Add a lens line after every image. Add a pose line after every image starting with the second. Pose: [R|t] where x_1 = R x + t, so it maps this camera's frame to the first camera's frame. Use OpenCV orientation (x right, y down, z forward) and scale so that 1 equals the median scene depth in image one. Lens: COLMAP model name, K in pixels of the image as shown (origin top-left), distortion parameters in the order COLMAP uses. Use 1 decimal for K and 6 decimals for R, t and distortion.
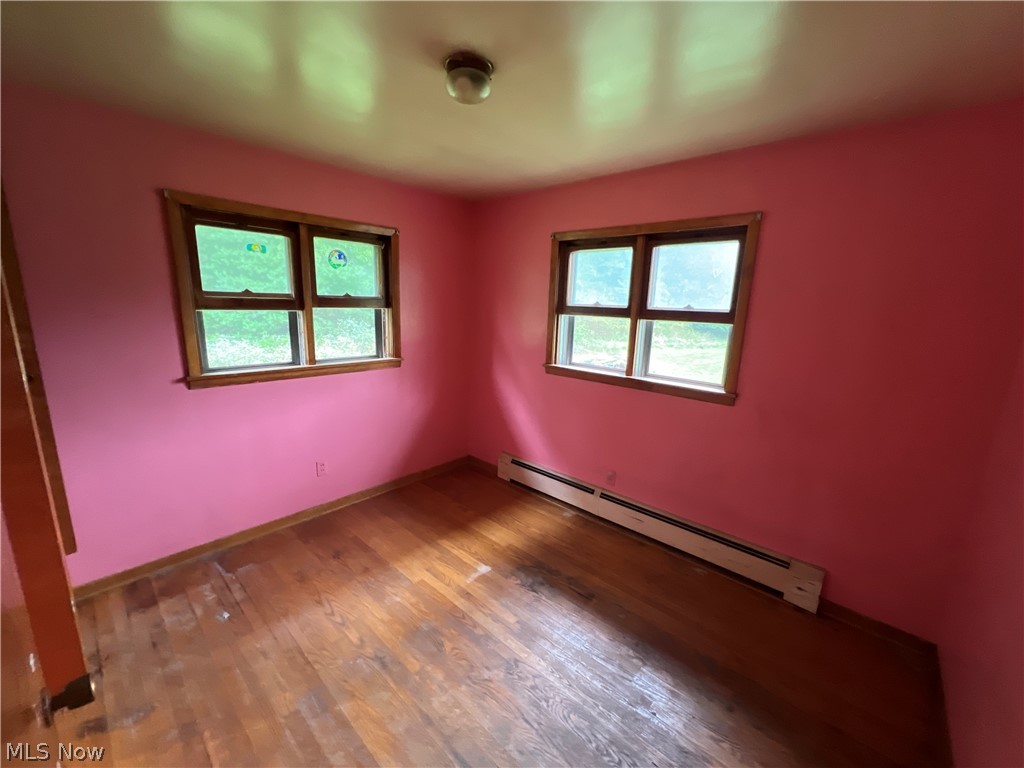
lens RADIAL K [[408.6, 0, 512.0], [0, 408.6, 384.0], [0, 0, 1]] dist [-0.000537, 0.000165]
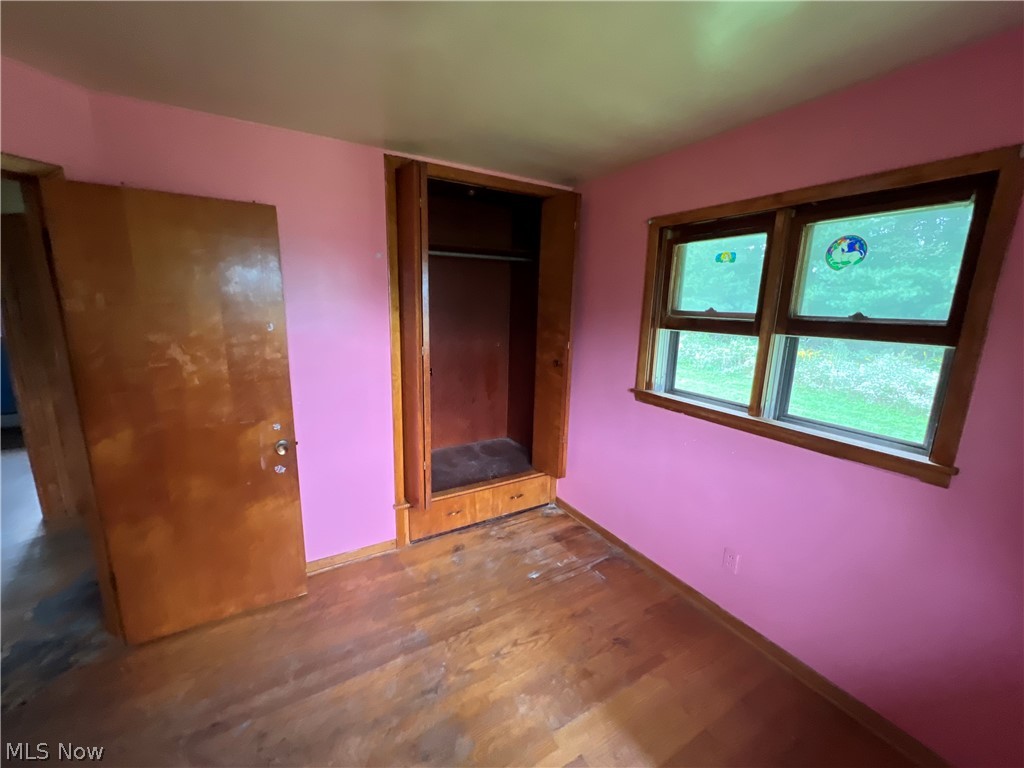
lens RADIAL K [[408.6, 0, 512.0], [0, 408.6, 384.0], [0, 0, 1]] dist [-0.000537, 0.000165]
pose [[-0.285364, 0.150766, -0.946487, 0.315037], [-0.222479, 0.950154, 0.218427, -0.185334], [0.932240, 0.272904, -0.237598, 0.906940]]
